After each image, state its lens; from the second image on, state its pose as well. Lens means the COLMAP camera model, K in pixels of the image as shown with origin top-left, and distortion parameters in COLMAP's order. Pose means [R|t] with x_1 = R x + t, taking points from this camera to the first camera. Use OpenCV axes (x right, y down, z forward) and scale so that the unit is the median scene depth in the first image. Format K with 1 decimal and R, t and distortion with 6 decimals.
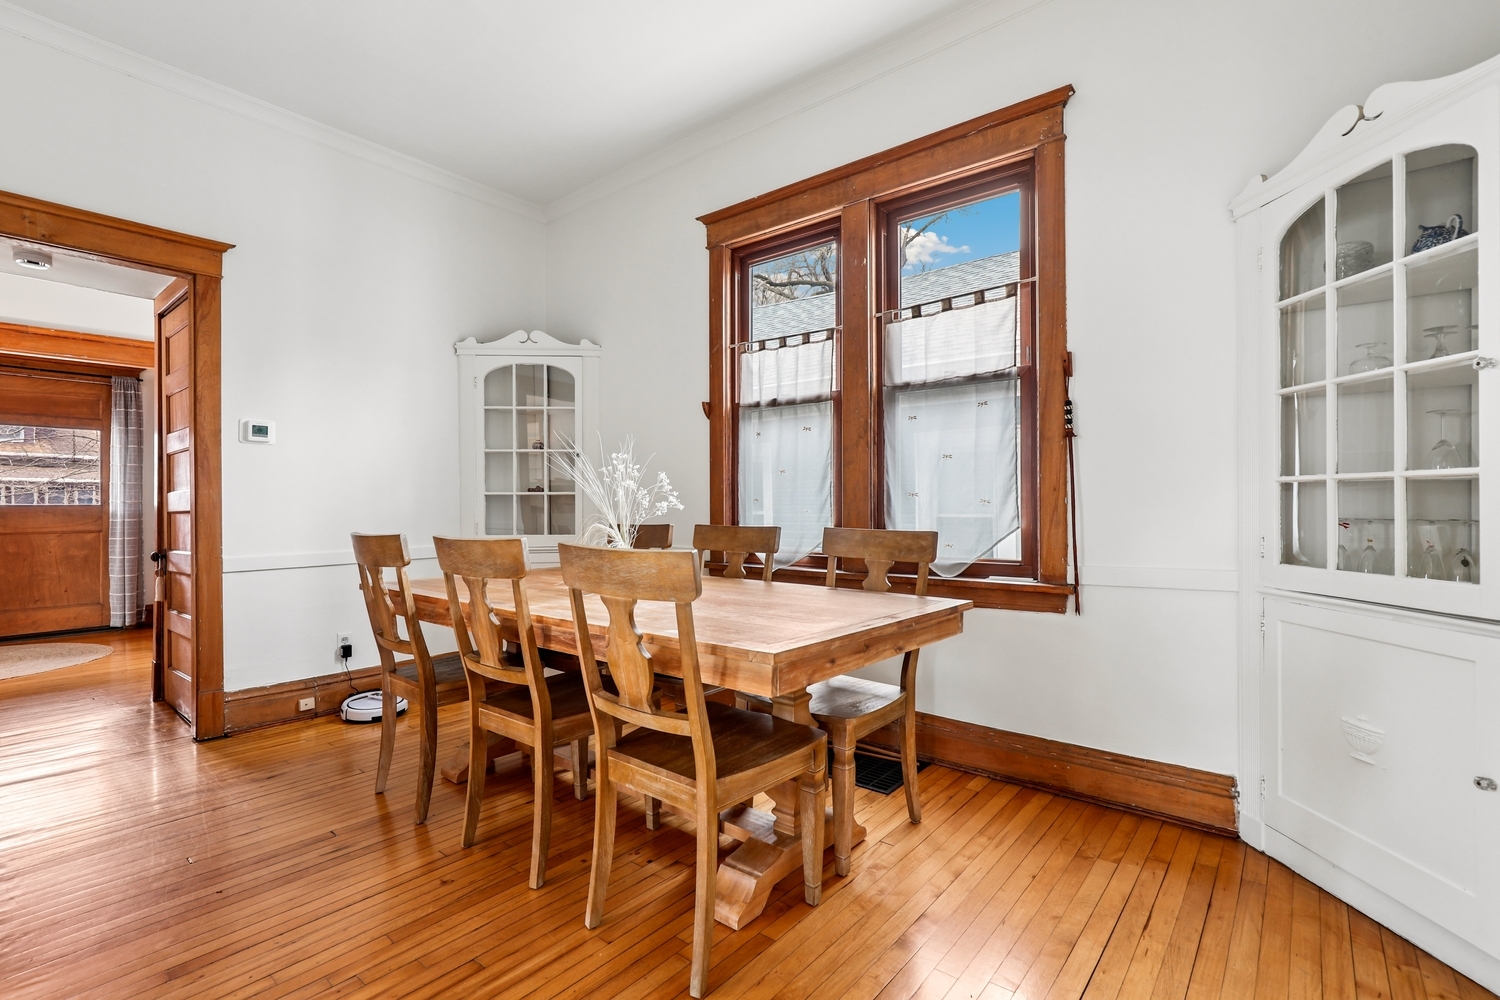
lens RADIAL K [[693.7, 0, 754.7], [0, 693.7, 504.1], [0, 0, 1]] dist [-0.012358, 0.004138]
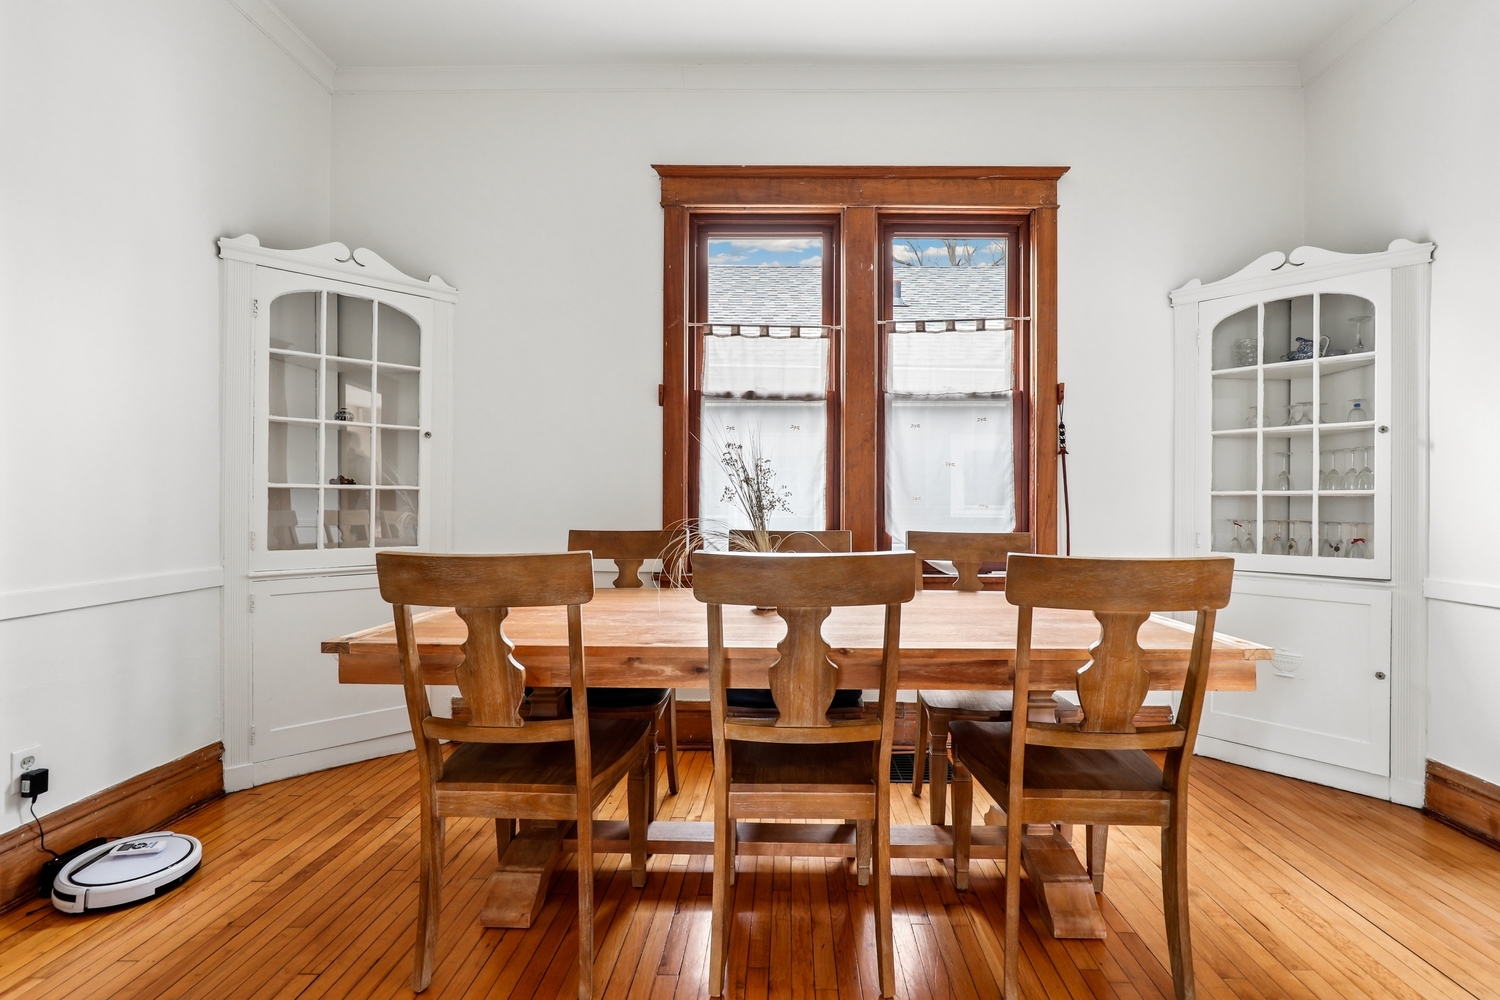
lens RADIAL K [[693.7, 0, 760.9], [0, 693.7, 504.2], [0, 0, 1]] dist [-0.012358, 0.004138]
pose [[0.781038, 0.009353, 0.624413, -0.580798], [-0.008346, 0.999955, -0.004539, 0.001397], [-0.624427, -0.001666, 0.781081, 0.302869]]
